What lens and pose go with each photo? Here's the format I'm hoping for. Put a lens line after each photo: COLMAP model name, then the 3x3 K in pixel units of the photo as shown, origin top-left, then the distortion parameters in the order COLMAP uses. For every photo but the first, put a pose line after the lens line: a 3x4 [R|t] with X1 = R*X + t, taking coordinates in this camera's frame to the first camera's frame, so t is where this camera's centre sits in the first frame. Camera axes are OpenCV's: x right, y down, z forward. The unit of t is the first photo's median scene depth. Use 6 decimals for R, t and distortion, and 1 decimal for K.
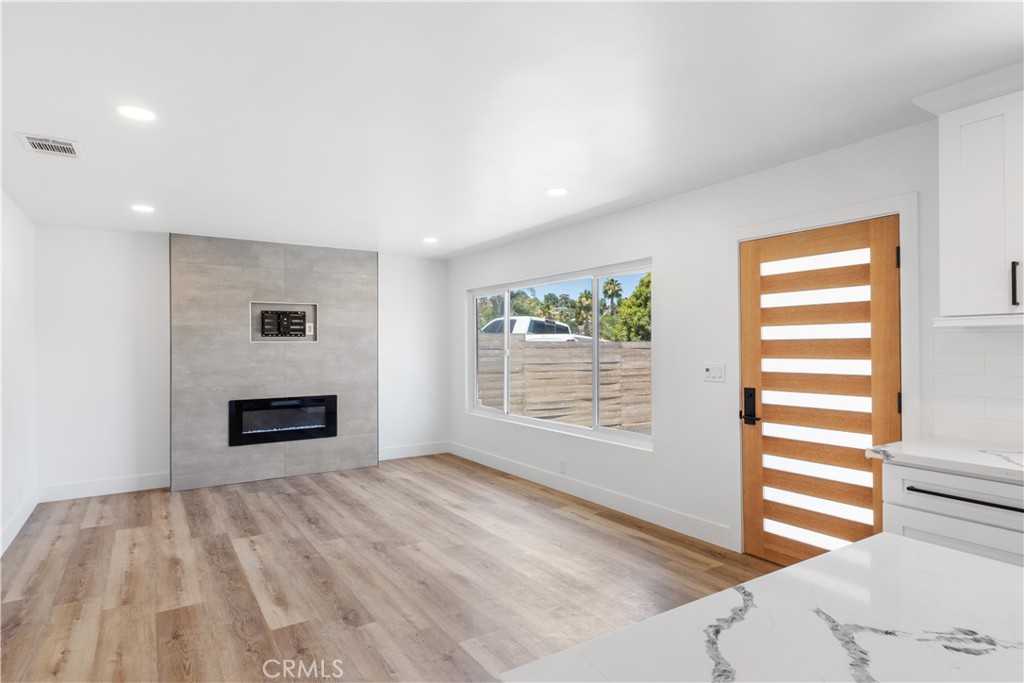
lens RADIAL K [[560.6, 0, 512.0], [0, 560.6, 341.5], [0, 0, 1]] dist [0.017248, -0.009391]
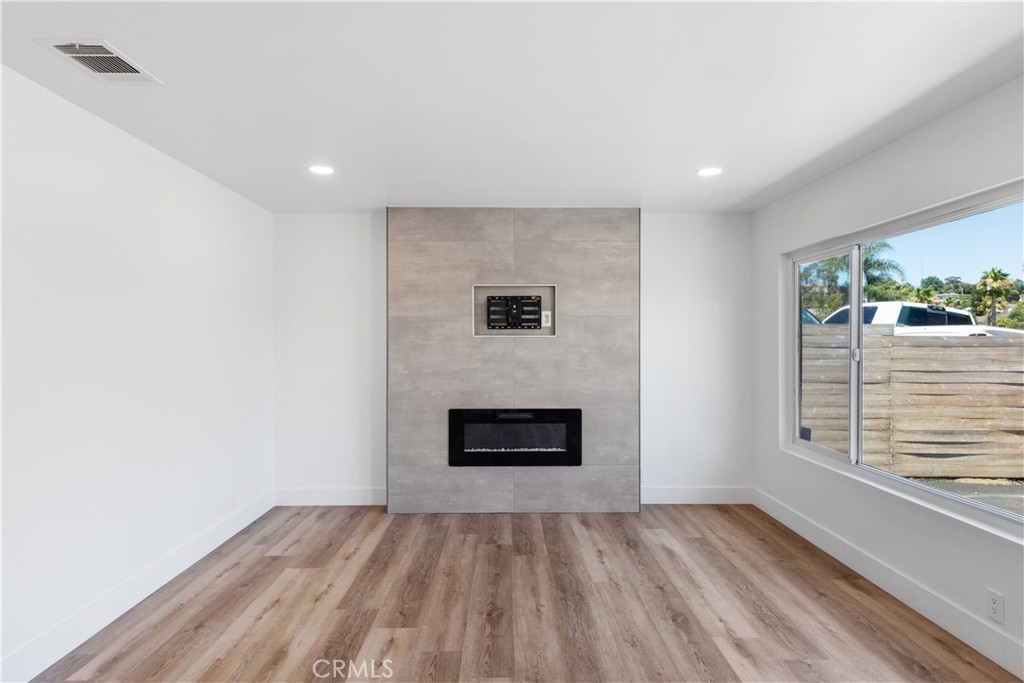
lens RADIAL K [[564.3, 0, 512.0], [0, 564.3, 341.5], [0, 0, 1]] dist [0.017143, -0.000963]
pose [[0.844794, 0.004518, -0.535072, 0.004181], [-0.000716, 0.999973, 0.007314, 0.002438], [0.535091, -0.005796, 0.844775, 0.364068]]
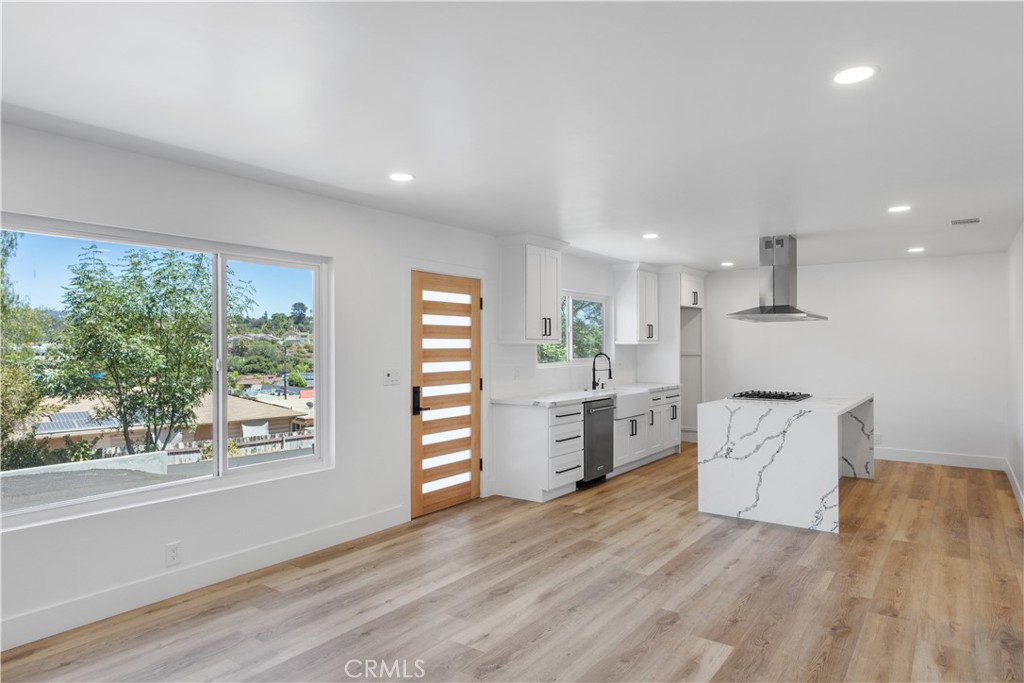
lens RADIAL K [[623.4, 0, 512.0], [0, 623.4, 341.5], [0, 0, 1]] dist [-0.002087, 0.000372]
pose [[-0.362480, 0.011661, 0.931919, -0.617067], [-0.006235, 0.999869, -0.014936, 0.000563], [-0.931971, -0.011224, -0.362360, 0.833489]]
